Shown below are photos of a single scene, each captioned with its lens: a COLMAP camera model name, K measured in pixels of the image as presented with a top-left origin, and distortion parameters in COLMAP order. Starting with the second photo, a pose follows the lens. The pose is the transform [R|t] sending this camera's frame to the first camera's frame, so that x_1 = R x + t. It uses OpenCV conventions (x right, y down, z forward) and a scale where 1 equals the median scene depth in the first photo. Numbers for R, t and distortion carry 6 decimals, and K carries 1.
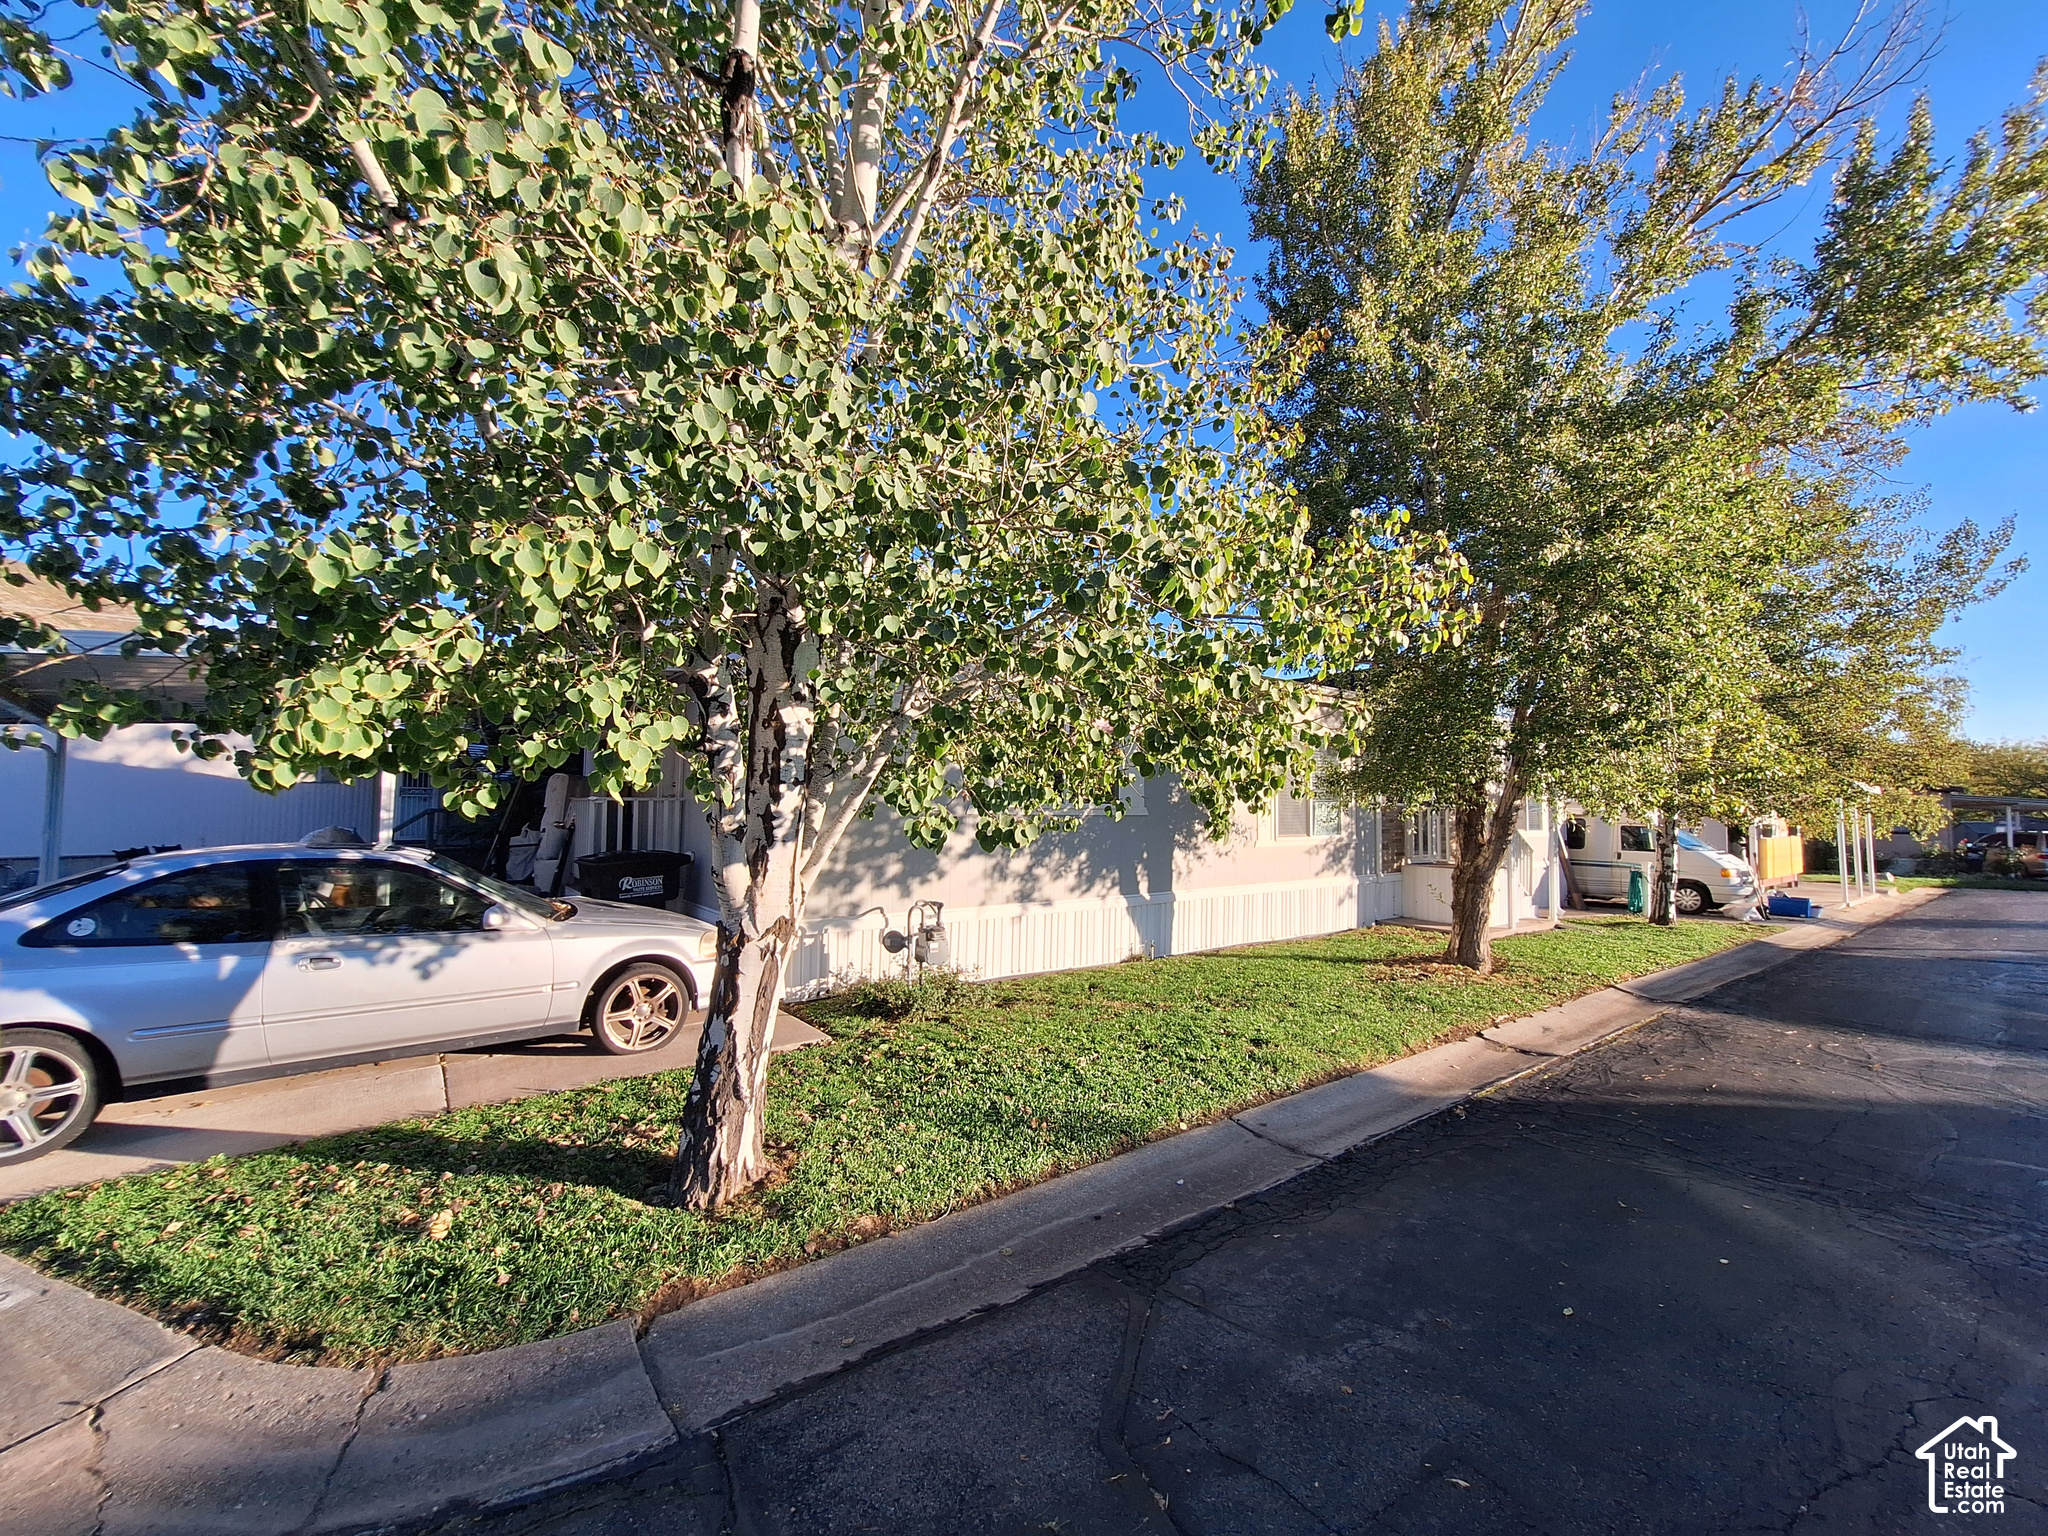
lens RADIAL K [[801.7, 0, 1031.9], [0, 801.7, 775.1], [0, 0, 1]] dist [-0.000247, 0.000159]
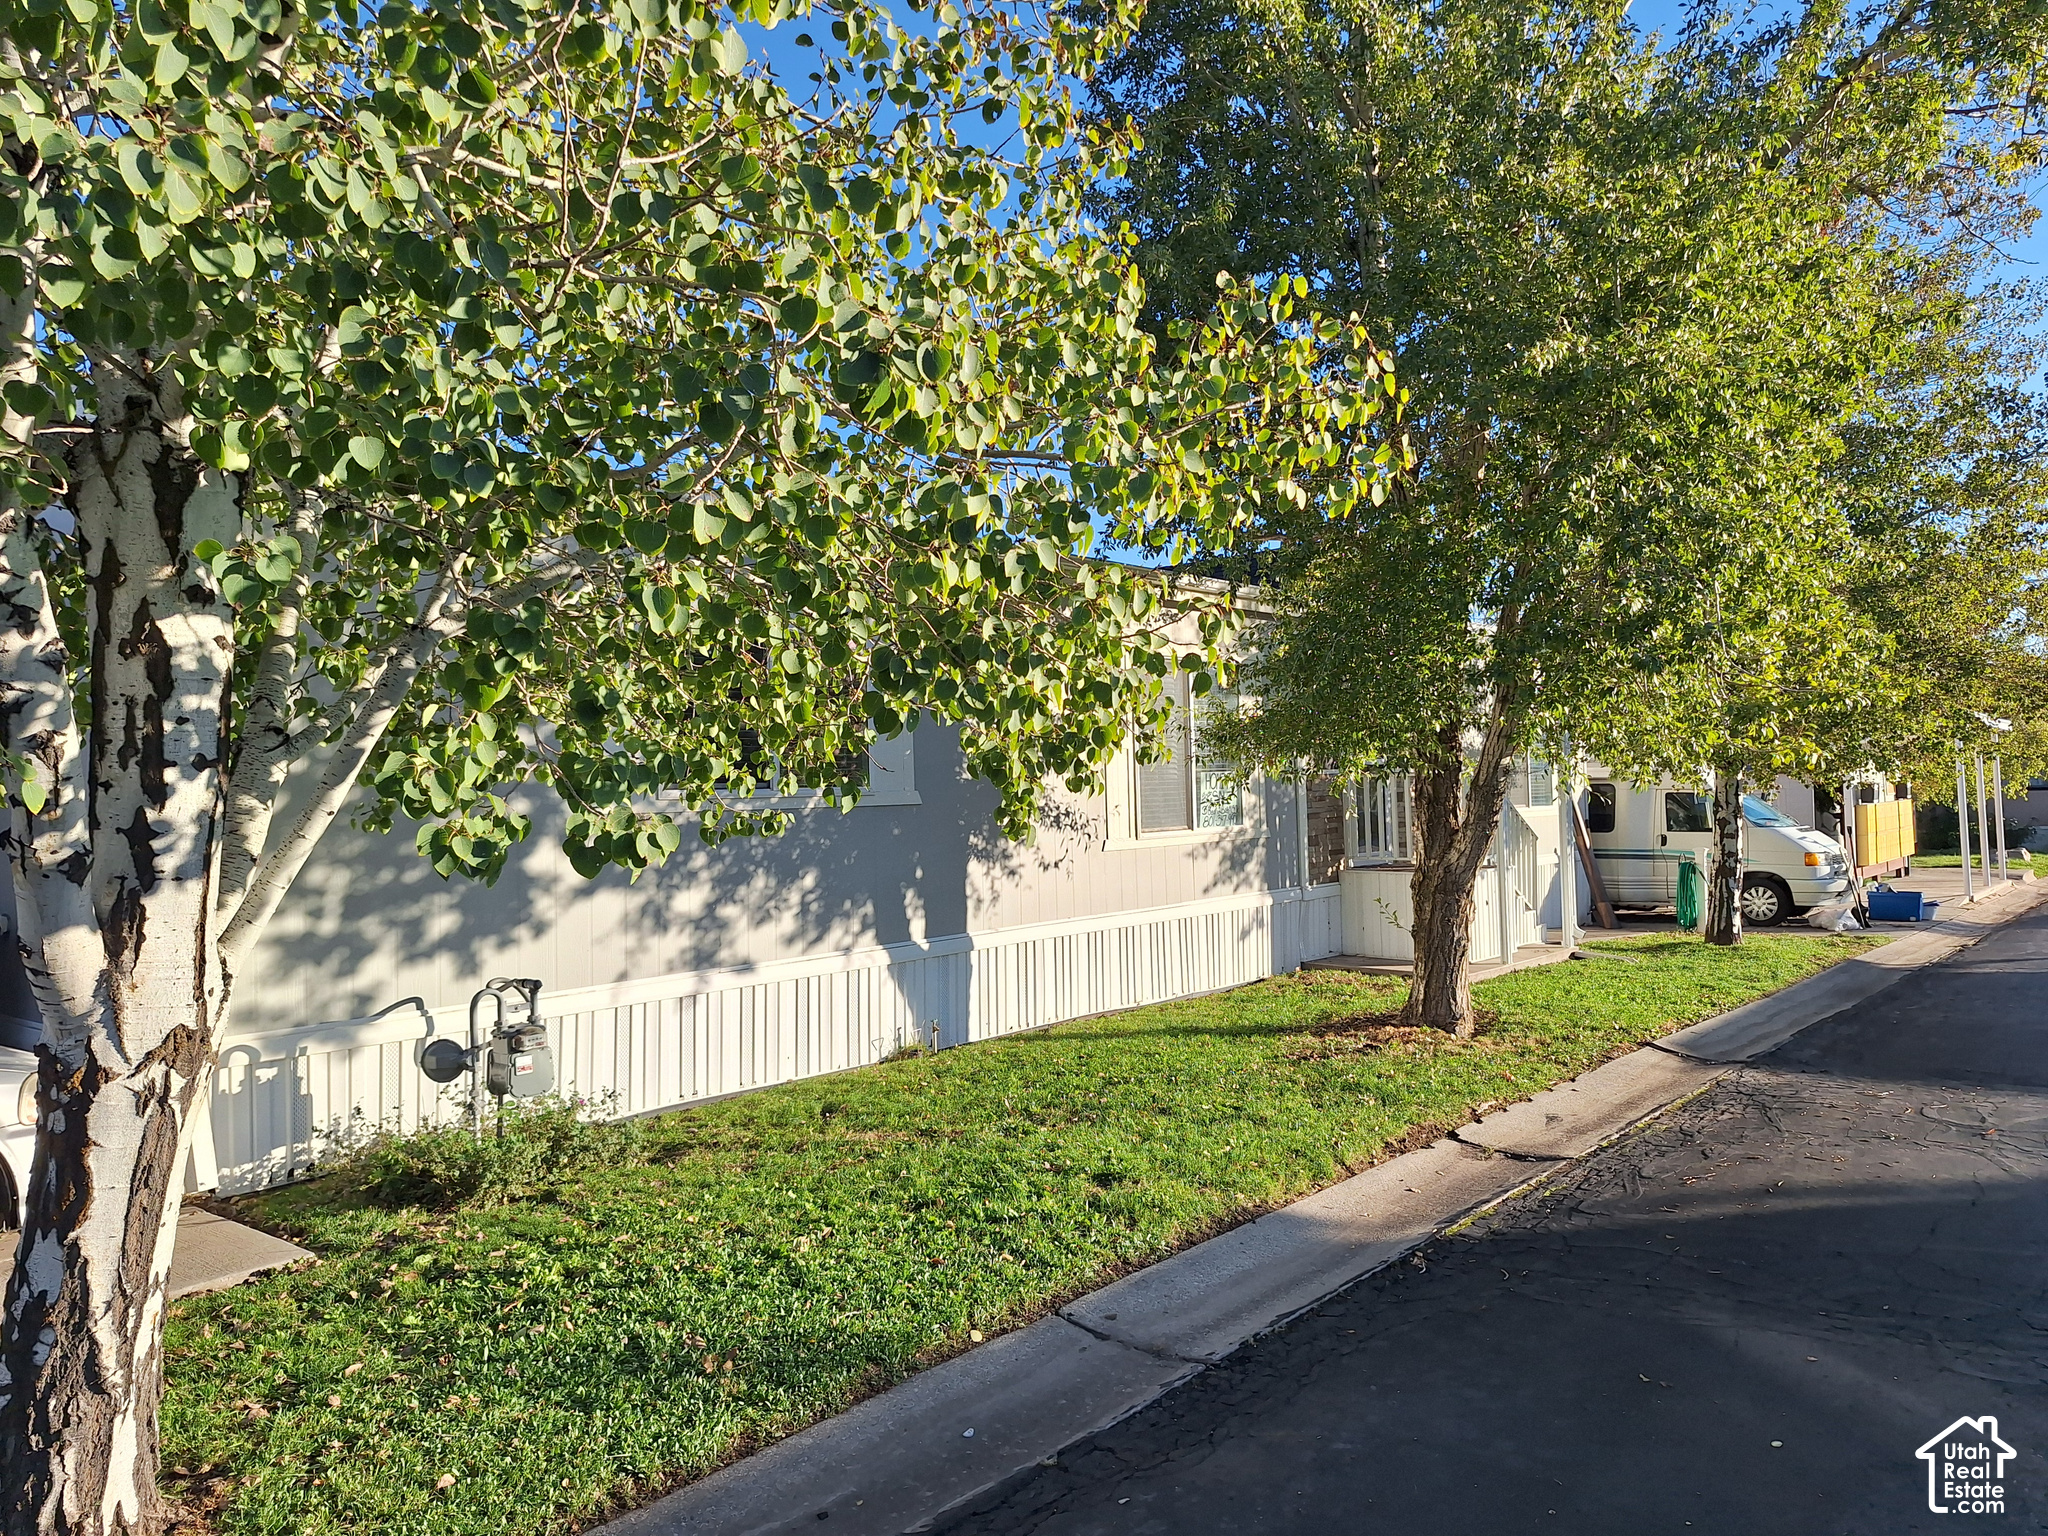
lens RADIAL K [[1414.5, 0, 1027.8], [0, 1414.5, 773.2], [0, 0, 1]] dist [0.080198, -0.078338]
pose [[0.975929, -0.033693, 0.215470, 0.017715], [0.027886, 0.999163, 0.029936, 0.002191], [-0.216299, -0.023207, 0.976051, -0.006185]]
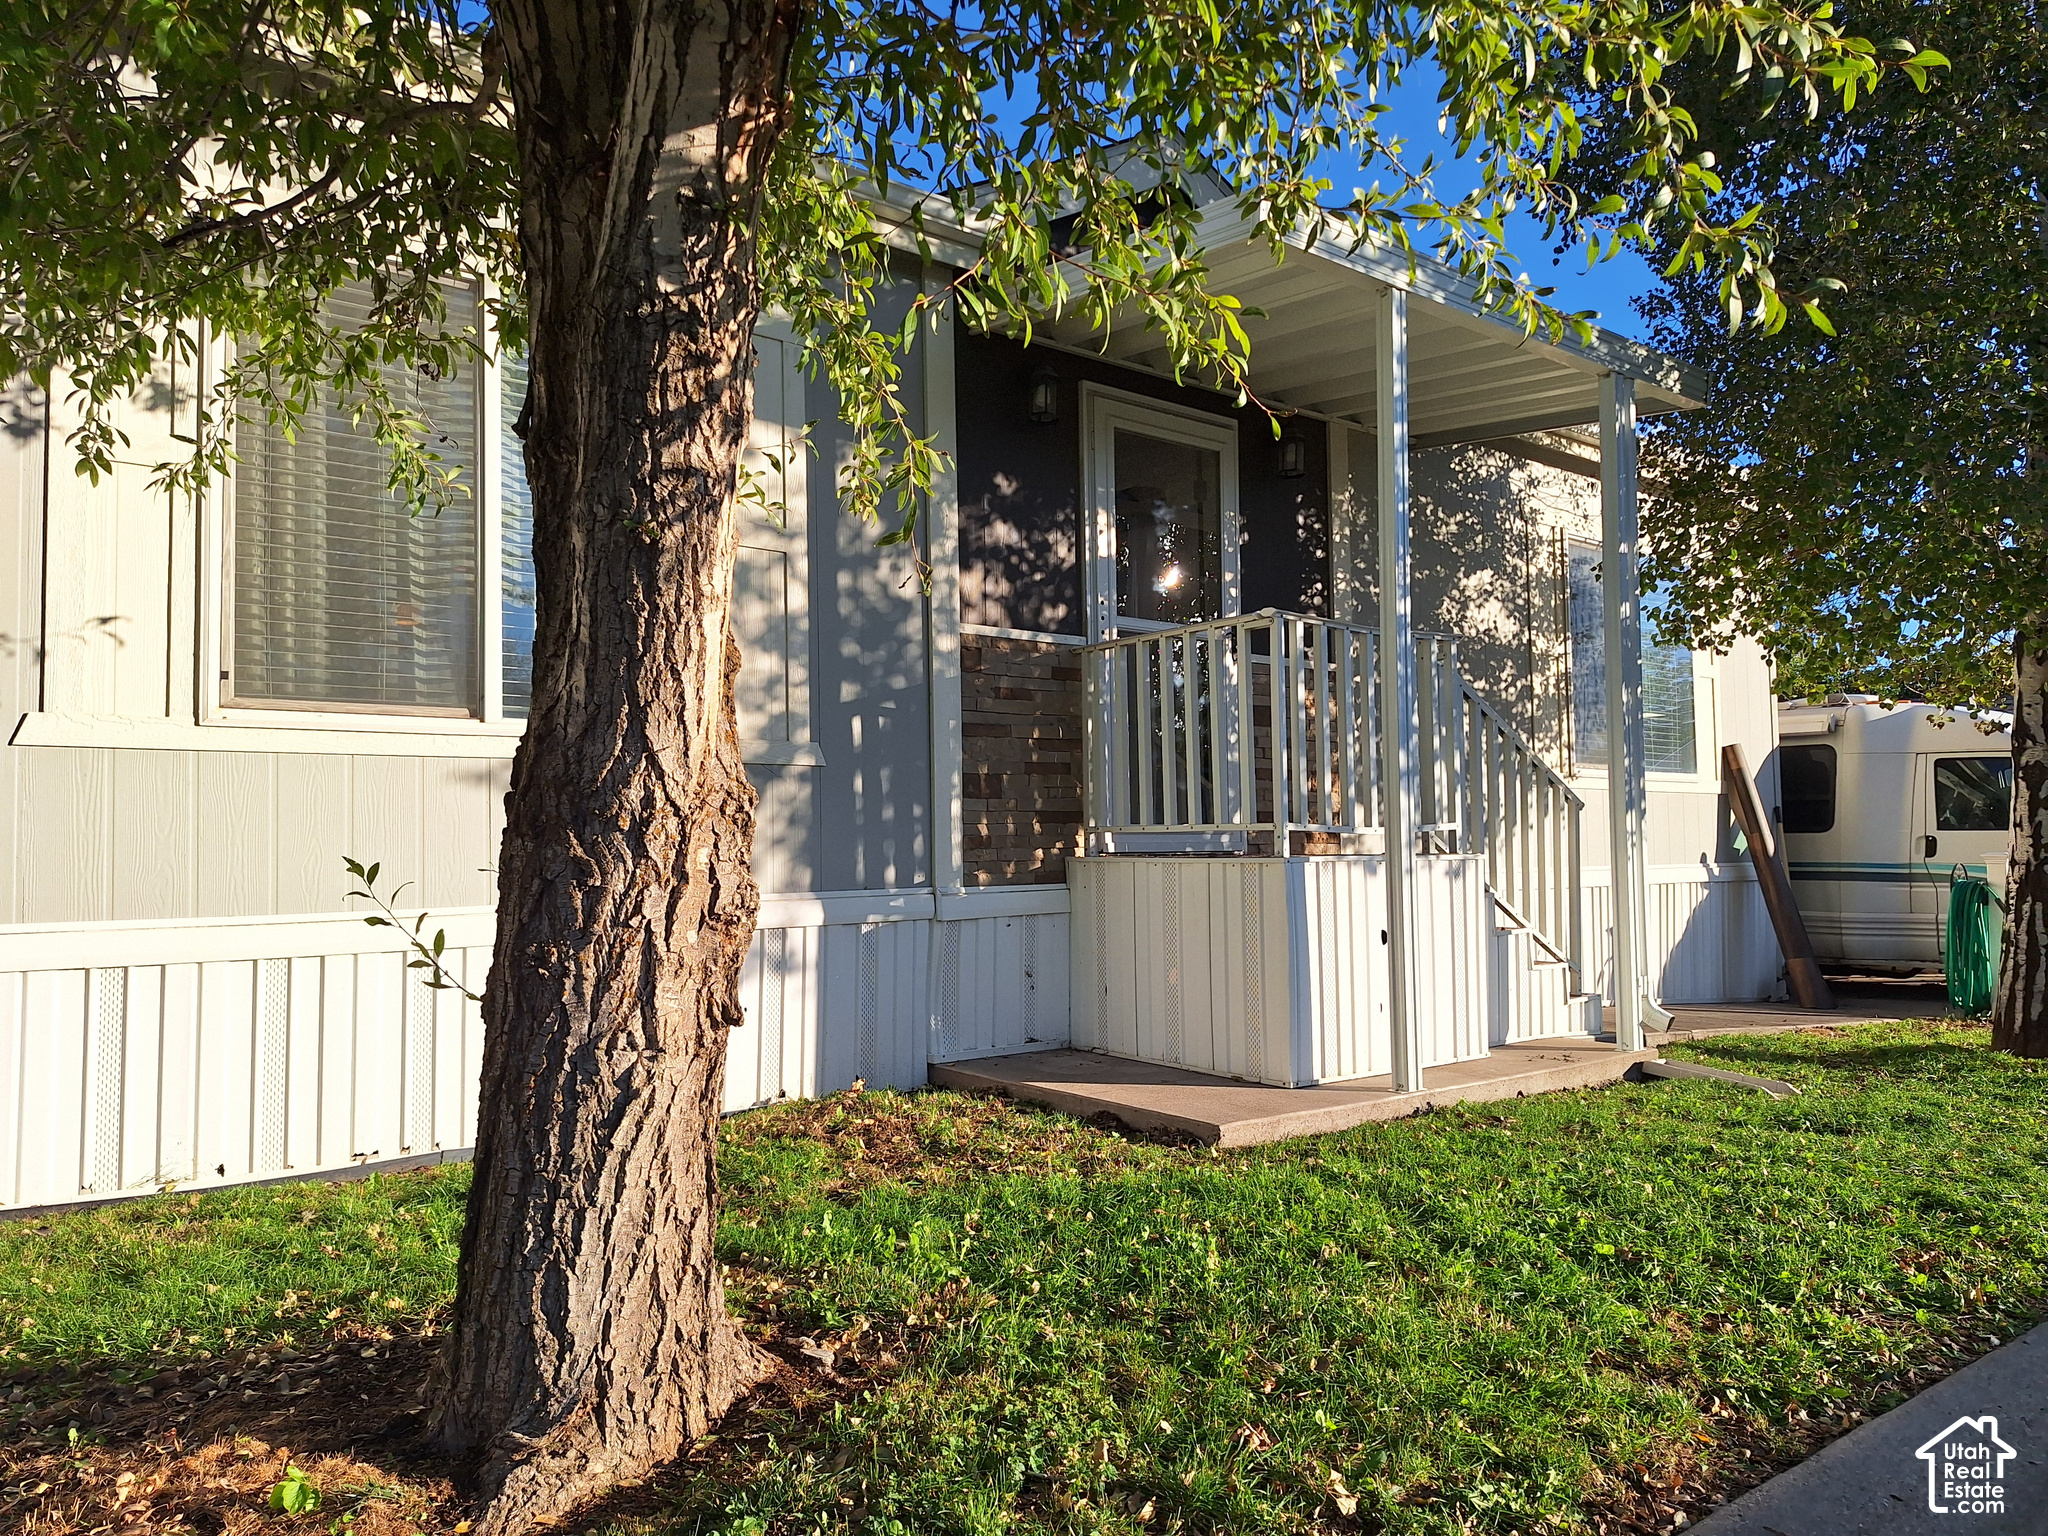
lens RADIAL K [[1414.5, 0, 1027.8], [0, 1414.5, 773.2], [0, 0, 1]] dist [0.080198, -0.078338]
pose [[0.999145, -0.018127, 0.037157, 5.049802], [0.018448, 0.999795, -0.008312, 1.041877], [-0.036999, 0.008991, 0.999275, 6.103674]]
